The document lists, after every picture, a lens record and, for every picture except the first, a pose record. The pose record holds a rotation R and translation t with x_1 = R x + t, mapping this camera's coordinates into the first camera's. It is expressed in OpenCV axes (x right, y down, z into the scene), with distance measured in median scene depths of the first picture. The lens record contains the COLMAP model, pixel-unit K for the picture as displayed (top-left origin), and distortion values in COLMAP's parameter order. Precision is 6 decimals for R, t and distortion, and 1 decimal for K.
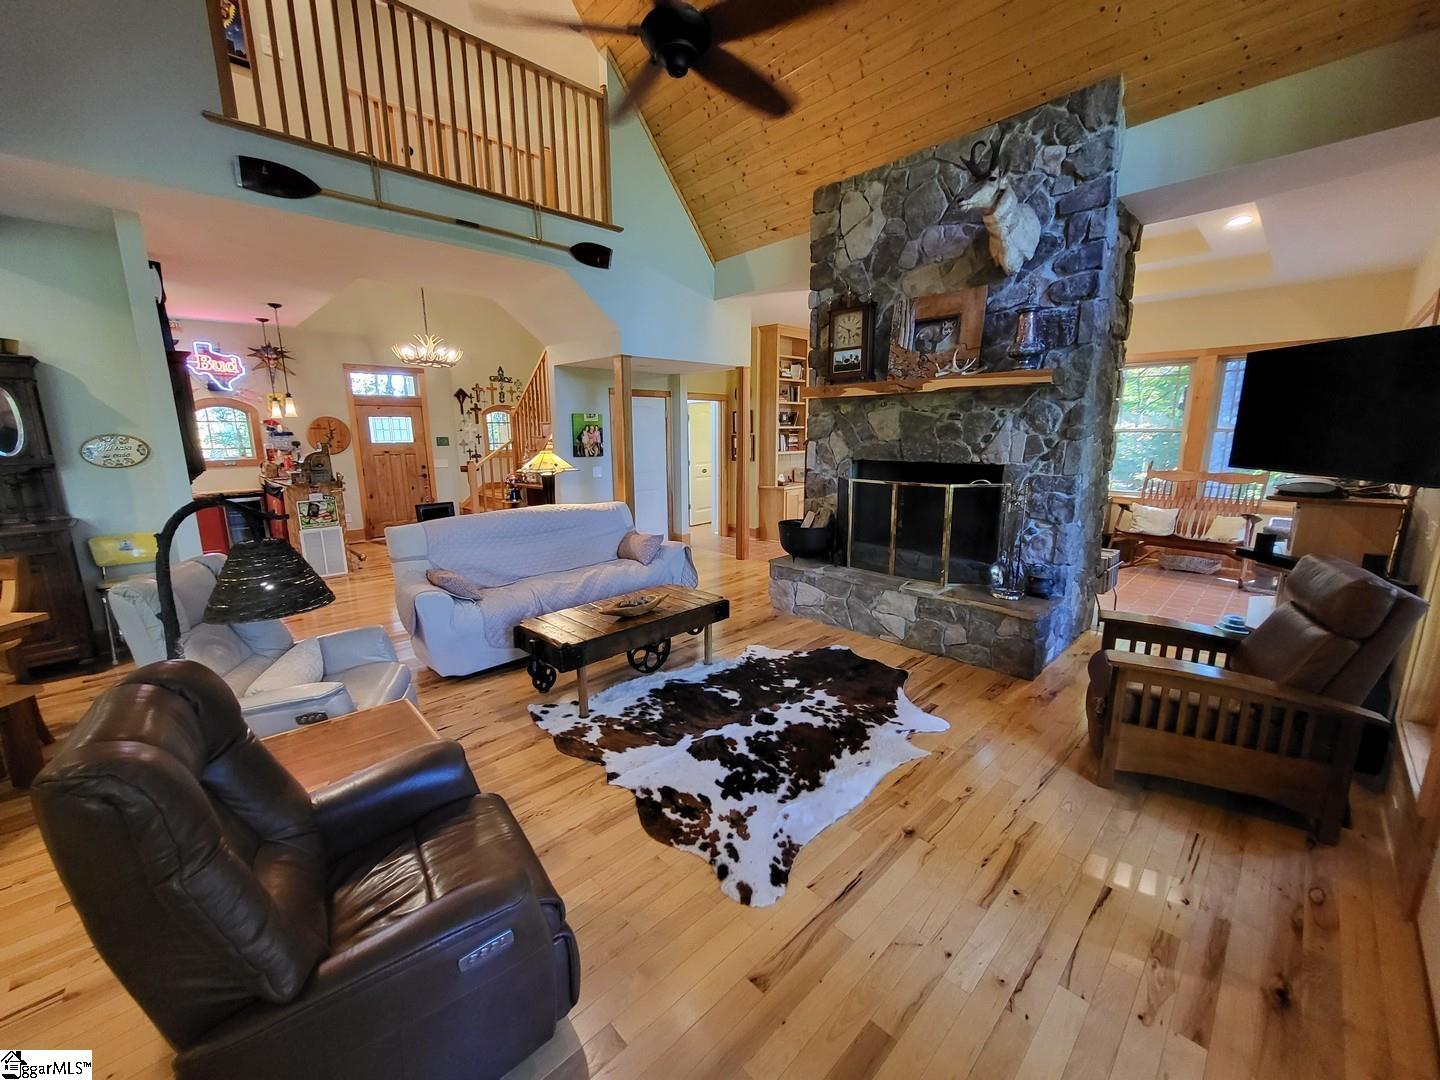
lens RADIAL K [[564.0, 0, 708.0], [0, 564.0, 544.2], [0, 0, 1]] dist [0.001148, -0.000040]
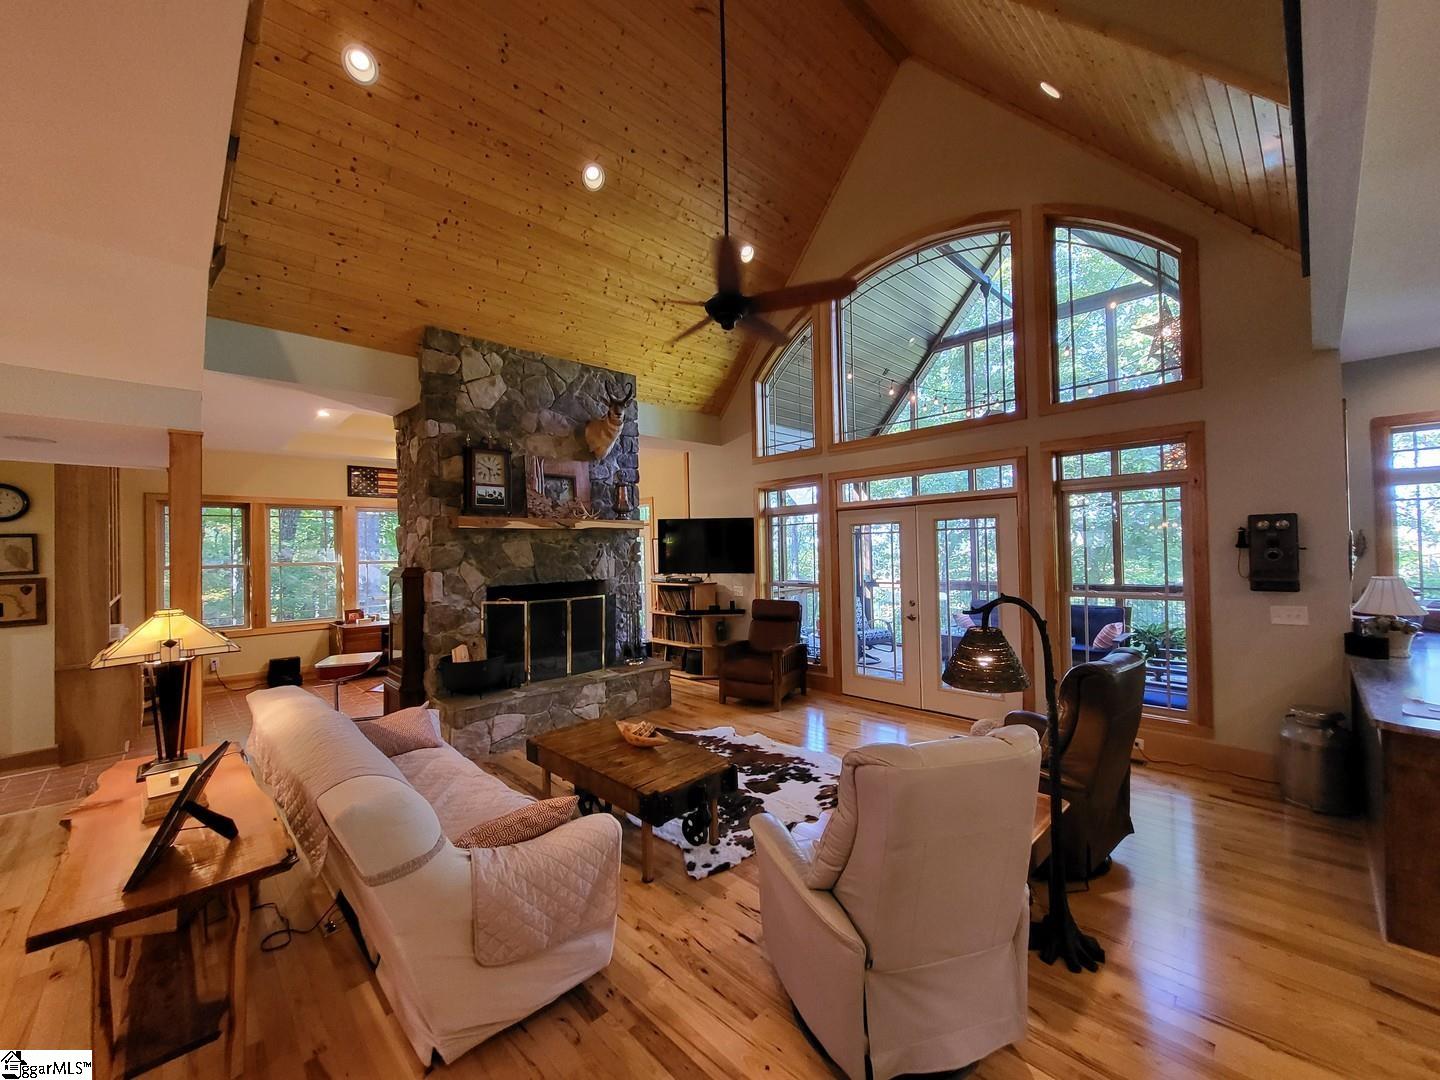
lens RADIAL K [[564.0, 0, 706.0], [0, 564.0, 542.6], [0, 0, 1]] dist [0.001148, -0.000040]
pose [[-0.006532, 0.026031, 0.999640, -0.953168], [0.220876, 0.975008, -0.023946, -0.139784], [-0.975280, 0.220640, -0.012118, 0.726778]]
